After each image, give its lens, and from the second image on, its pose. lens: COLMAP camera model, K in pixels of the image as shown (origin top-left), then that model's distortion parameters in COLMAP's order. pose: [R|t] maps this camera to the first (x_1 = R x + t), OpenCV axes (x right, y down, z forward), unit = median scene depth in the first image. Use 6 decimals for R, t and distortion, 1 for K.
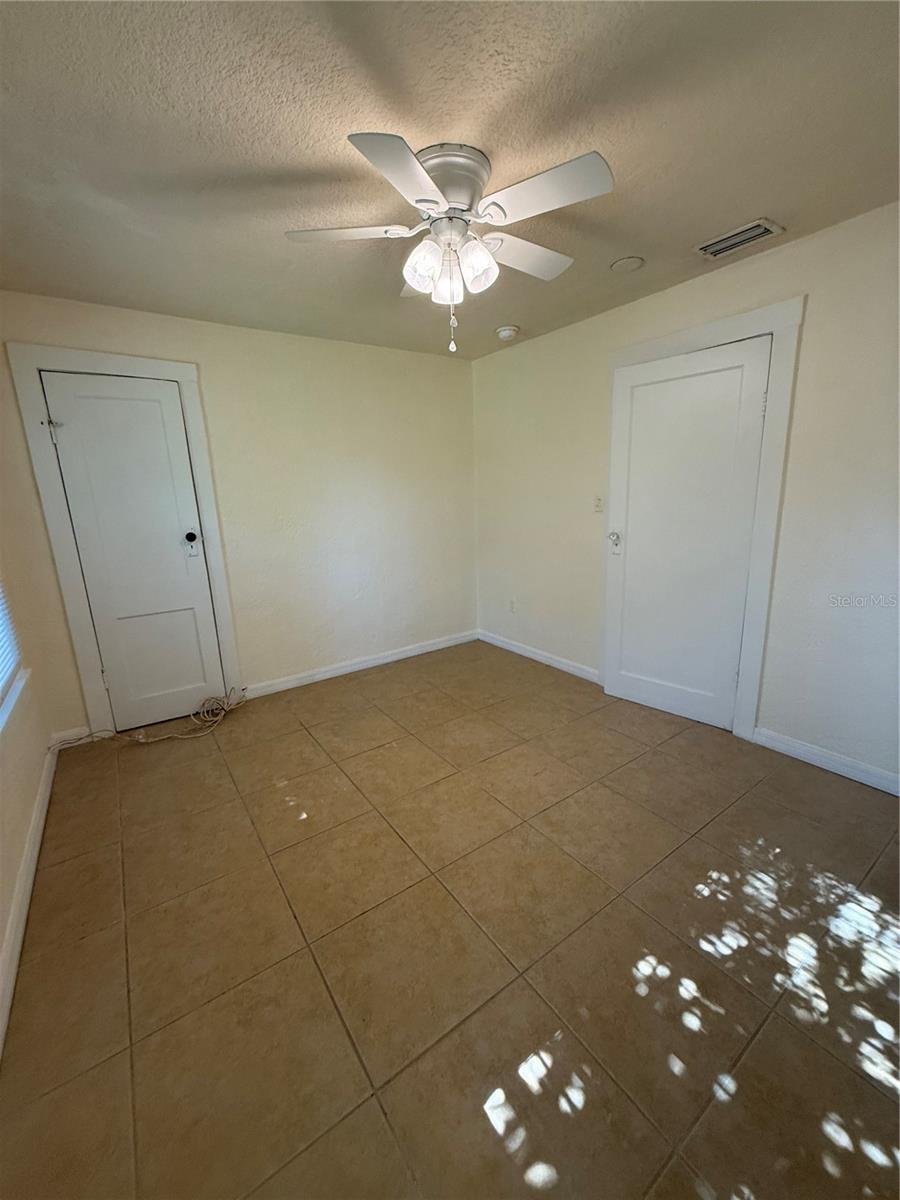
lens RADIAL K [[479.9, 0, 450.9], [0, 479.9, 600.6], [0, 0, 1]] dist [-0.001992, -0.000580]
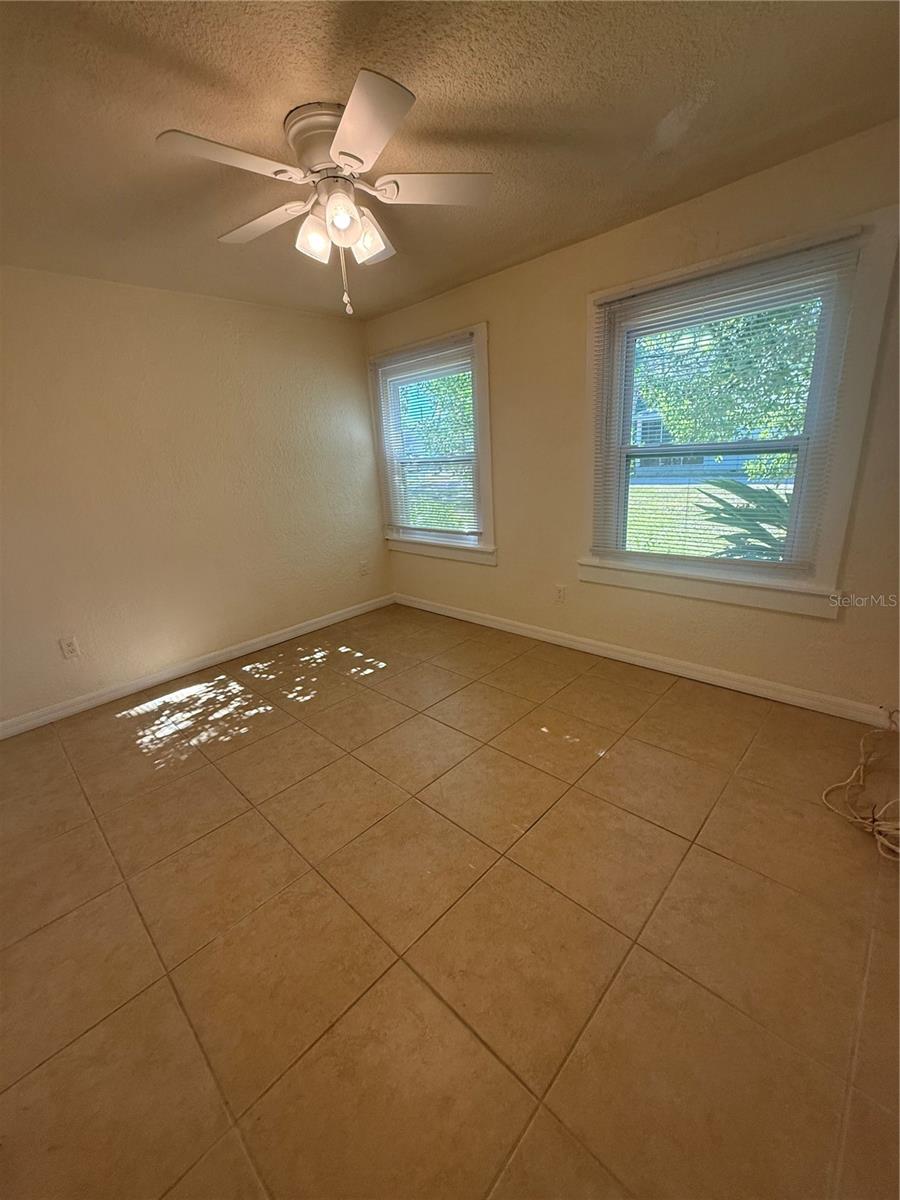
lens RADIAL K [[479.9, 0, 448.6], [0, 479.9, 600.4], [0, 0, 1]] dist [-0.001992, -0.000580]
pose [[-0.977805, 0.152661, -0.143496, 0.037399], [0.059087, 0.858024, 0.510199, -0.517607], [0.201011, 0.490397, -0.848001, 2.274425]]
